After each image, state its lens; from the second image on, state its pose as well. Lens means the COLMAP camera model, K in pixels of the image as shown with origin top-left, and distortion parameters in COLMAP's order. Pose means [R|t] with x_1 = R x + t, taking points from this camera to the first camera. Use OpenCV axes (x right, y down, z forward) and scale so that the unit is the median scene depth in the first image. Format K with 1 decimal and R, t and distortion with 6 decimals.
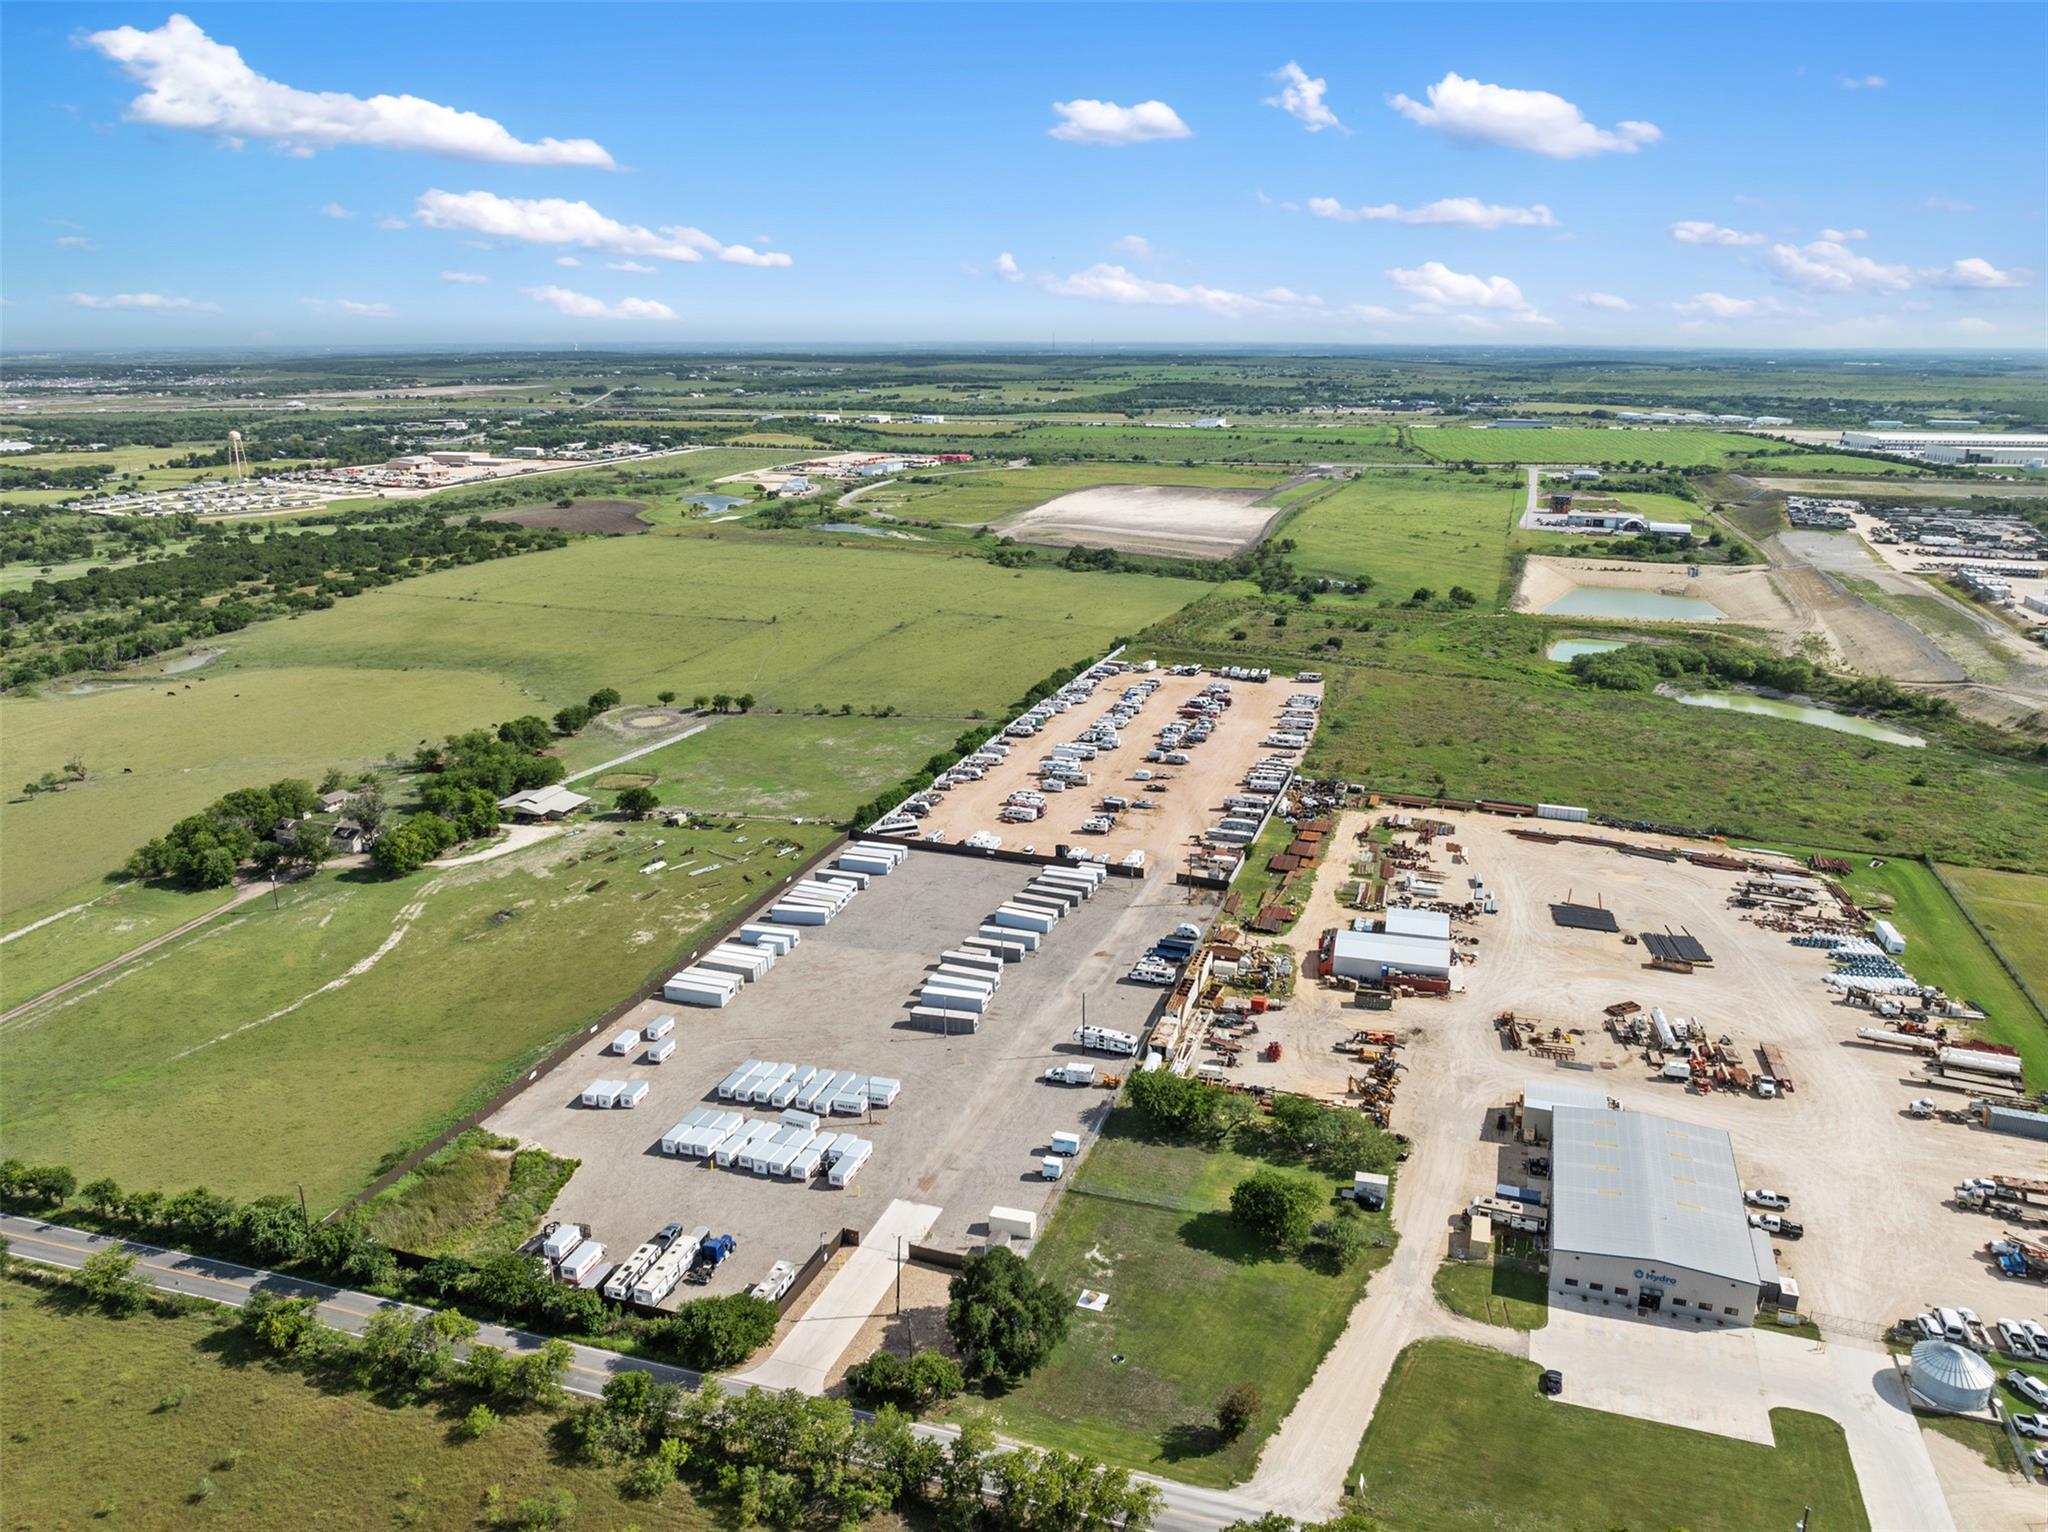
lens RADIAL K [[1445.2, 0, 1024.0], [0, 1445.2, 766.0], [0, 0, 1]] dist [-0.039276, 0.002572]
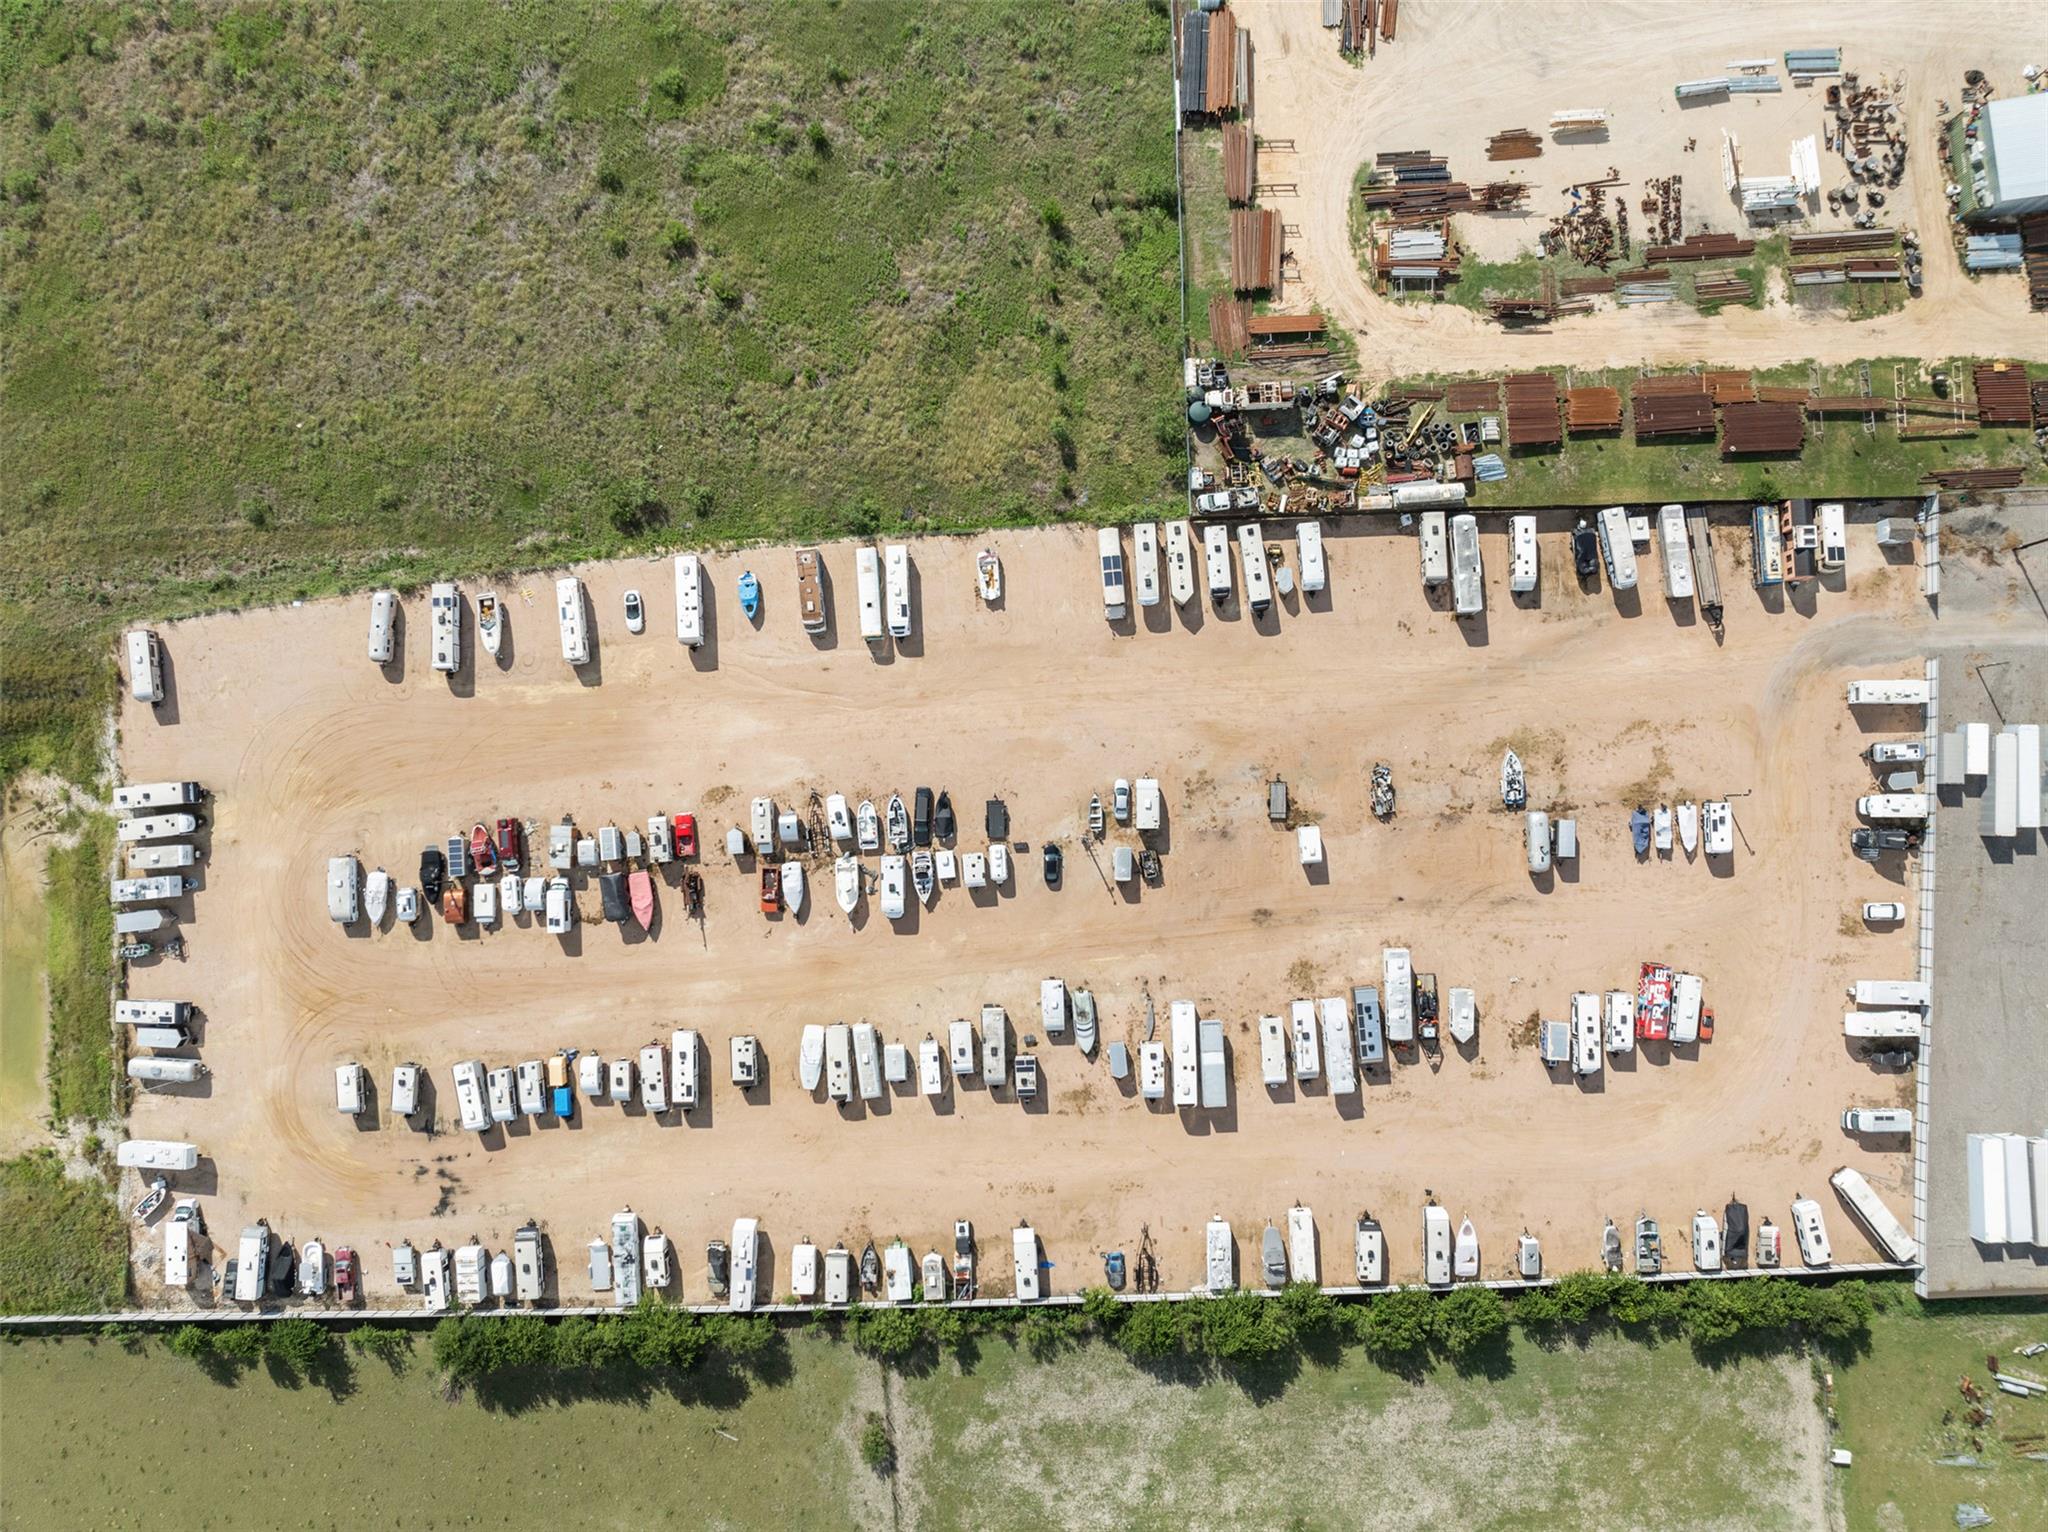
lens RADIAL K [[1428.2, 0, 1024.0], [0, 1428.2, 766.0], [0, 0, 1]] dist [-0.092332, 0.045998]
pose [[-0.351376, -0.933804, 0.067426, 0.128497], [0.323261, -0.053418, 0.944801, -0.513814], [-0.878657, 0.353776, 0.320632, 1.141734]]
